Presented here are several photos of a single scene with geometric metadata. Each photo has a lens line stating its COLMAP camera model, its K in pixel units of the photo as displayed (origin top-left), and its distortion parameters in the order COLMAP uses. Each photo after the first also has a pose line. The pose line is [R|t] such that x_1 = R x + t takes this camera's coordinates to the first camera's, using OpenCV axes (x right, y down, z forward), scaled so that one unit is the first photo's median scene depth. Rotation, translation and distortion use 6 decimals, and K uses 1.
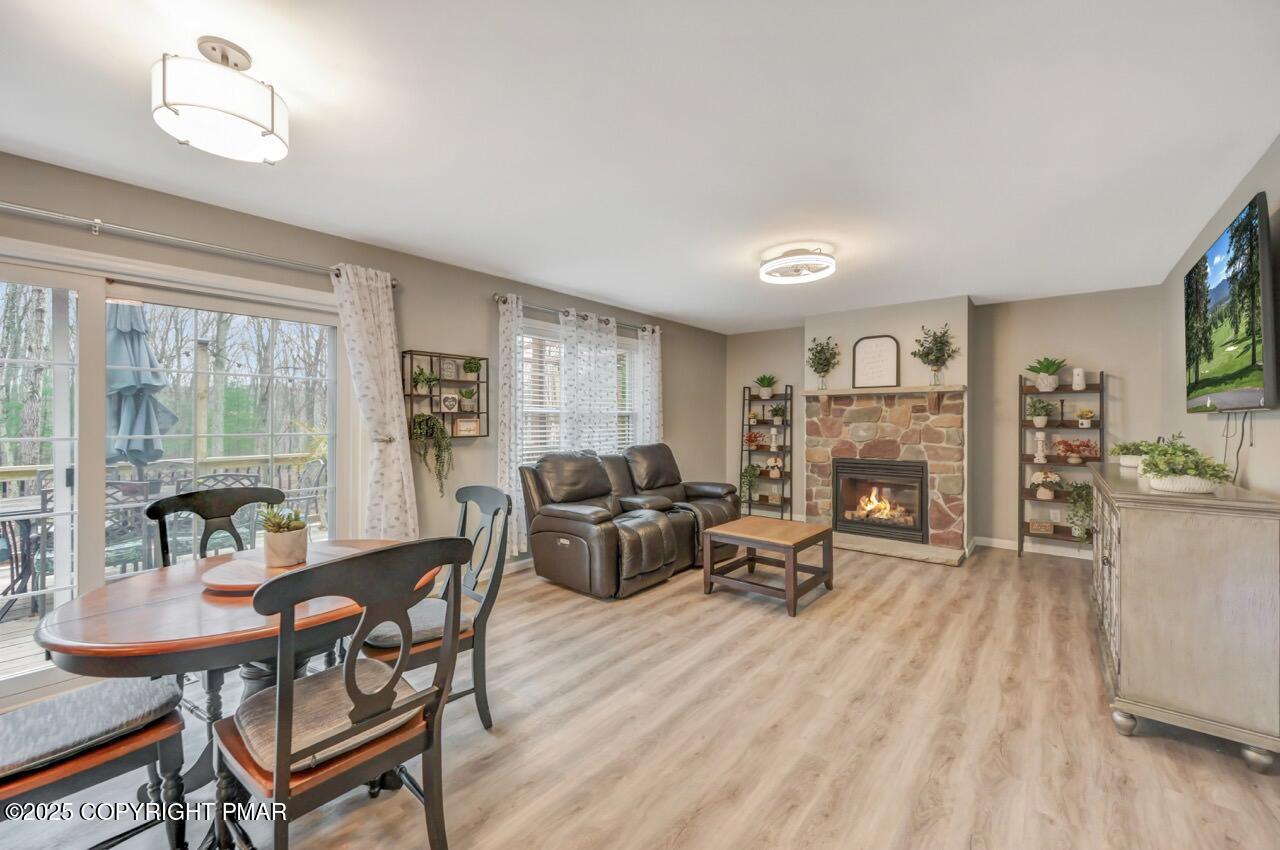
lens RADIAL K [[508.0, 0, 641.8], [0, 508.0, 413.9], [0, 0, 1]] dist [-0.002047, 0.000651]
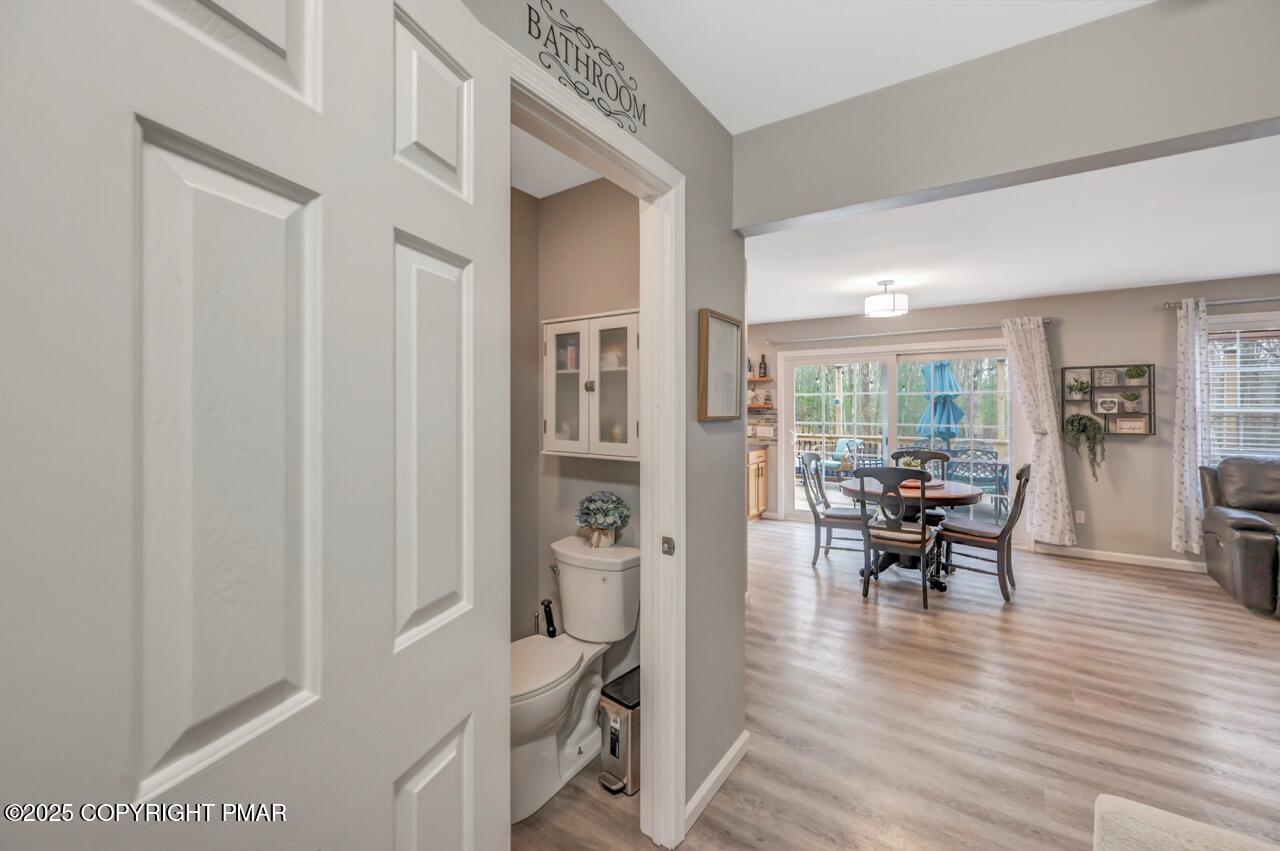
lens RADIAL K [[508.0, 0, 645.6], [0, 508.0, 414.7], [0, 0, 1]] dist [-0.002047, 0.000651]
pose [[0.078140, 0.010479, -0.996887, 0.750508], [0.008067, 0.999905, 0.011143, -0.022249], [0.996910, -0.008913, 0.078049, -0.198224]]
